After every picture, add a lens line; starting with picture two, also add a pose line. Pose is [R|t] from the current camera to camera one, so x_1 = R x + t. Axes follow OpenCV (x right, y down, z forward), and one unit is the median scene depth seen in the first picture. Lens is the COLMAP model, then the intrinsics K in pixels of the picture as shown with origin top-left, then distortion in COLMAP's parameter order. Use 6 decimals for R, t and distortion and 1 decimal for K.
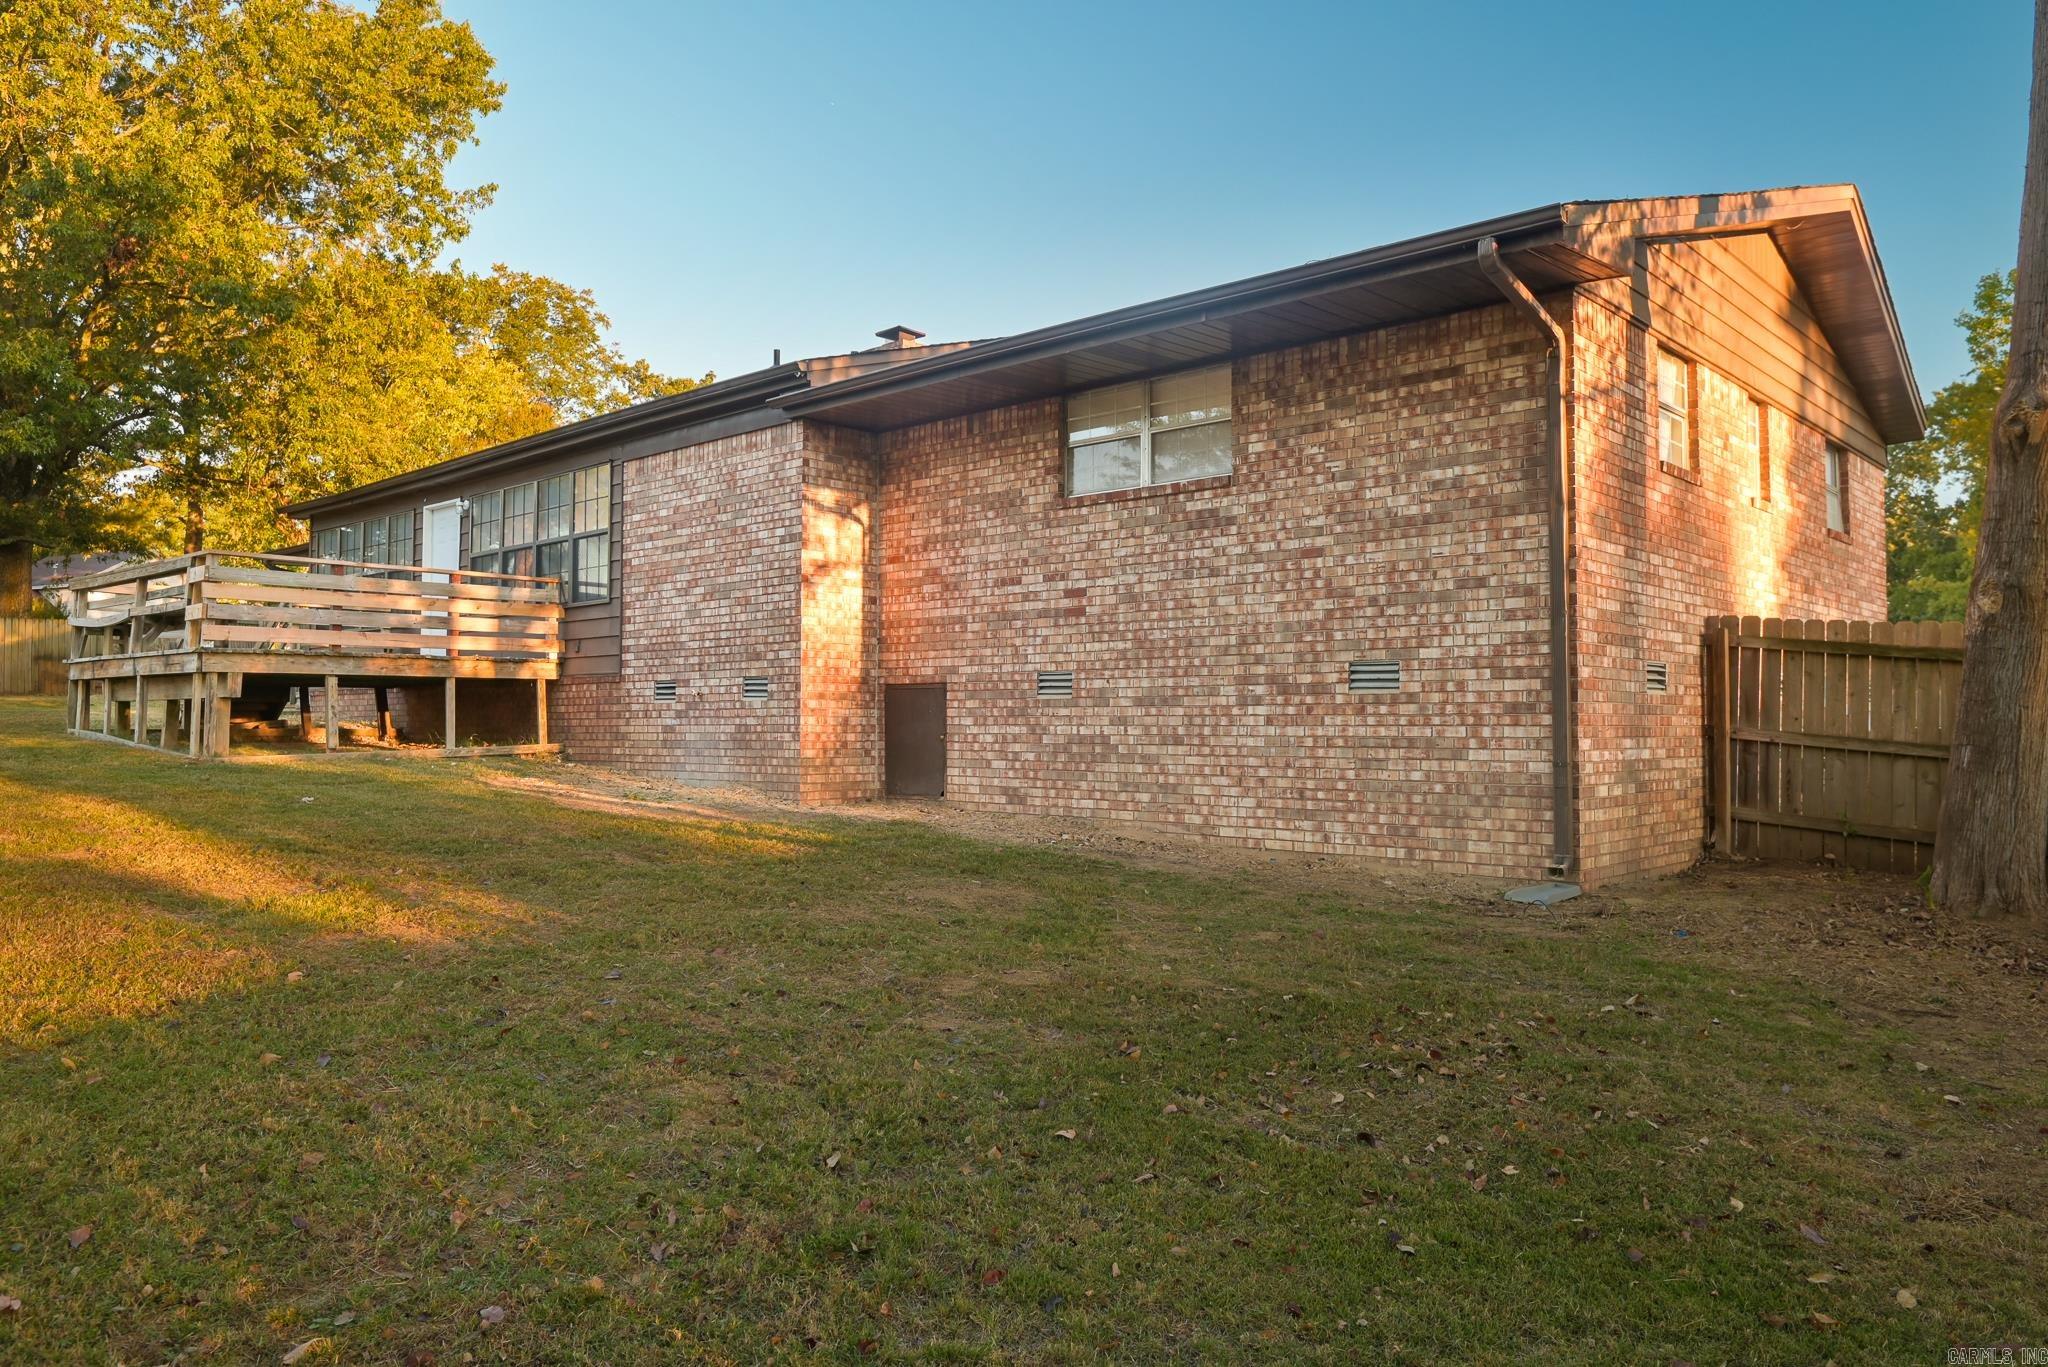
lens RADIAL K [[1409.8, 0, 1025.1], [0, 1409.8, 686.3], [0, 0, 1]] dist [-0.007972, 0.000114]
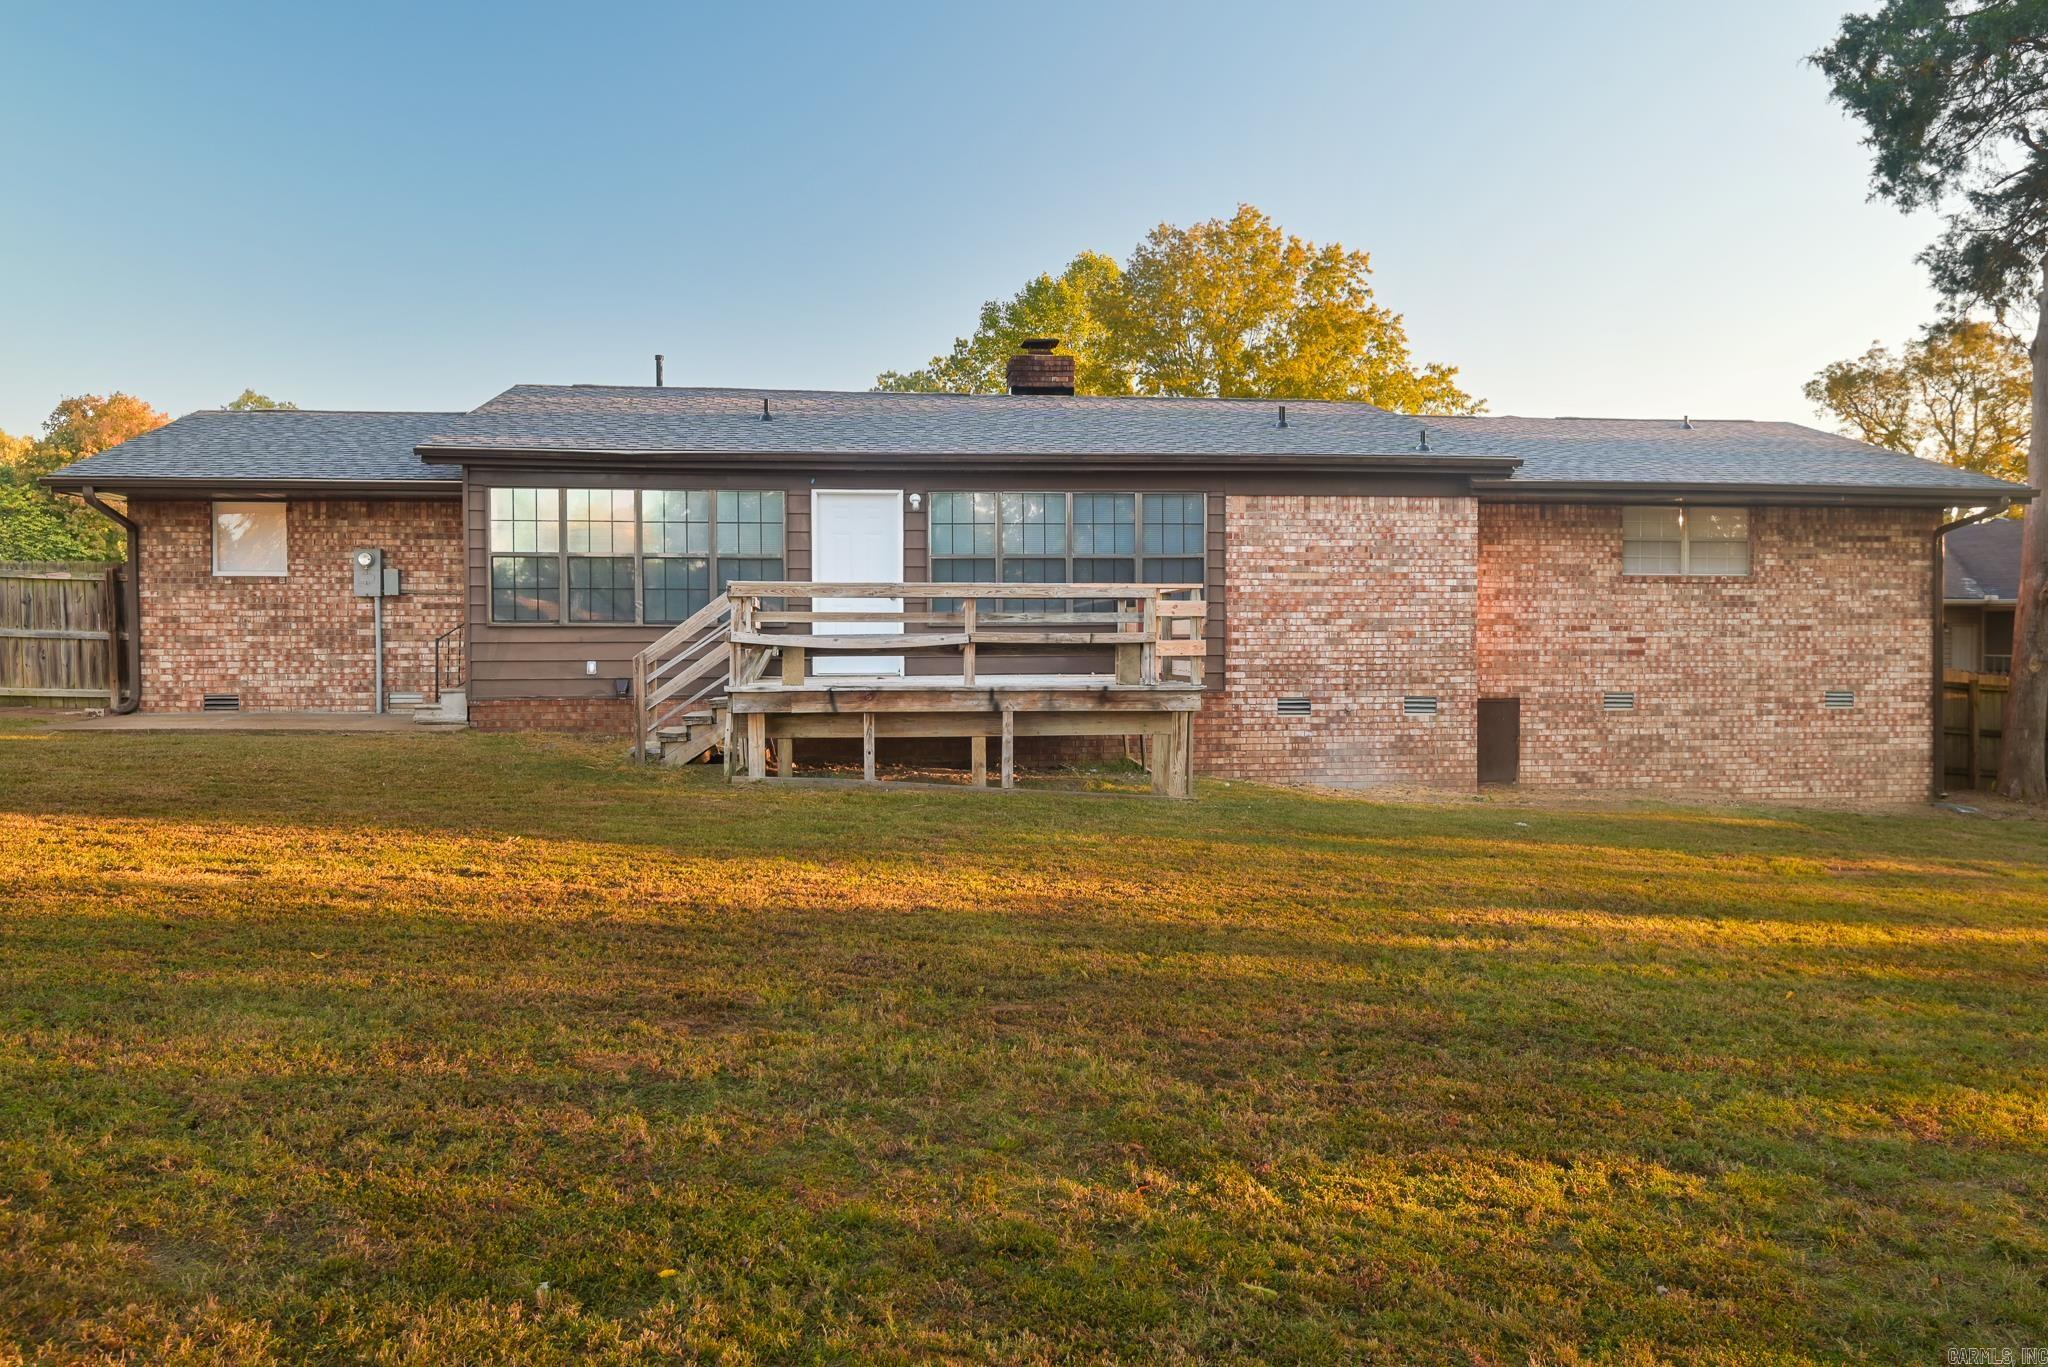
lens RADIAL K [[1509.8, 0, 1024.0], [0, 1509.8, 688.8], [0, 0, 1]] dist [-0.013076, -0.006638]
pose [[0.651373, -0.026497, 0.758295, -1.691450], [-0.018146, 0.998560, 0.050480, -0.088001], [-0.758541, -0.046641, 0.649954, 0.474403]]
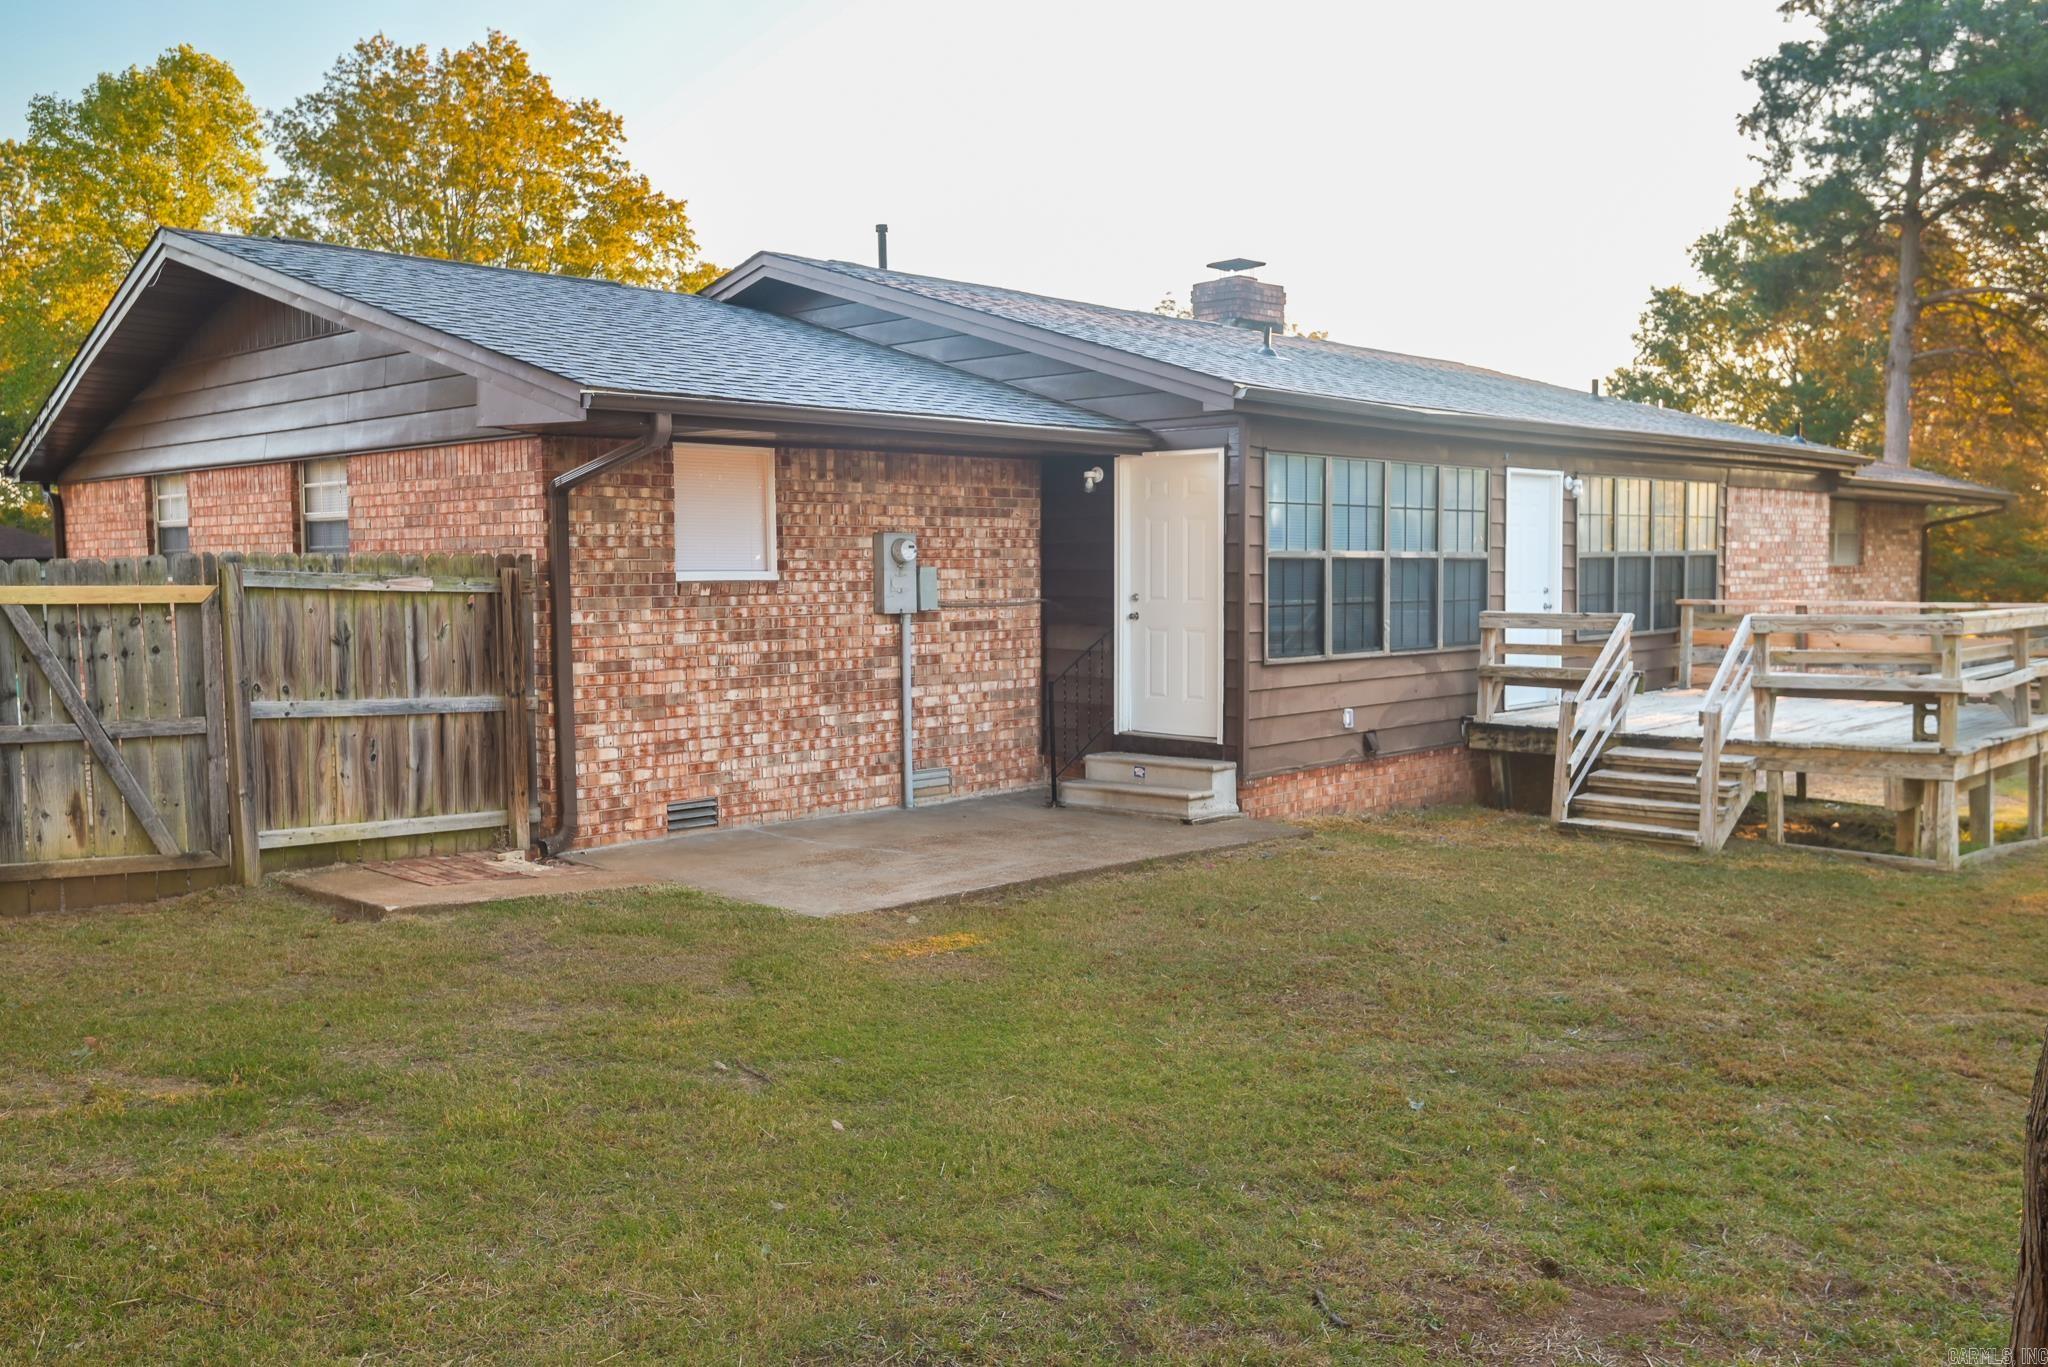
lens RADIAL K [[1758.6, 0, 1021.8], [0, 1758.6, 680.0], [0, 0, 1]] dist [-0.007840, -0.011718]
pose [[0.017421, -0.068588, 0.997493, -2.035784], [-0.023230, 0.997347, 0.068984, -0.128988], [-0.999578, -0.024373, 0.015782, 1.957475]]
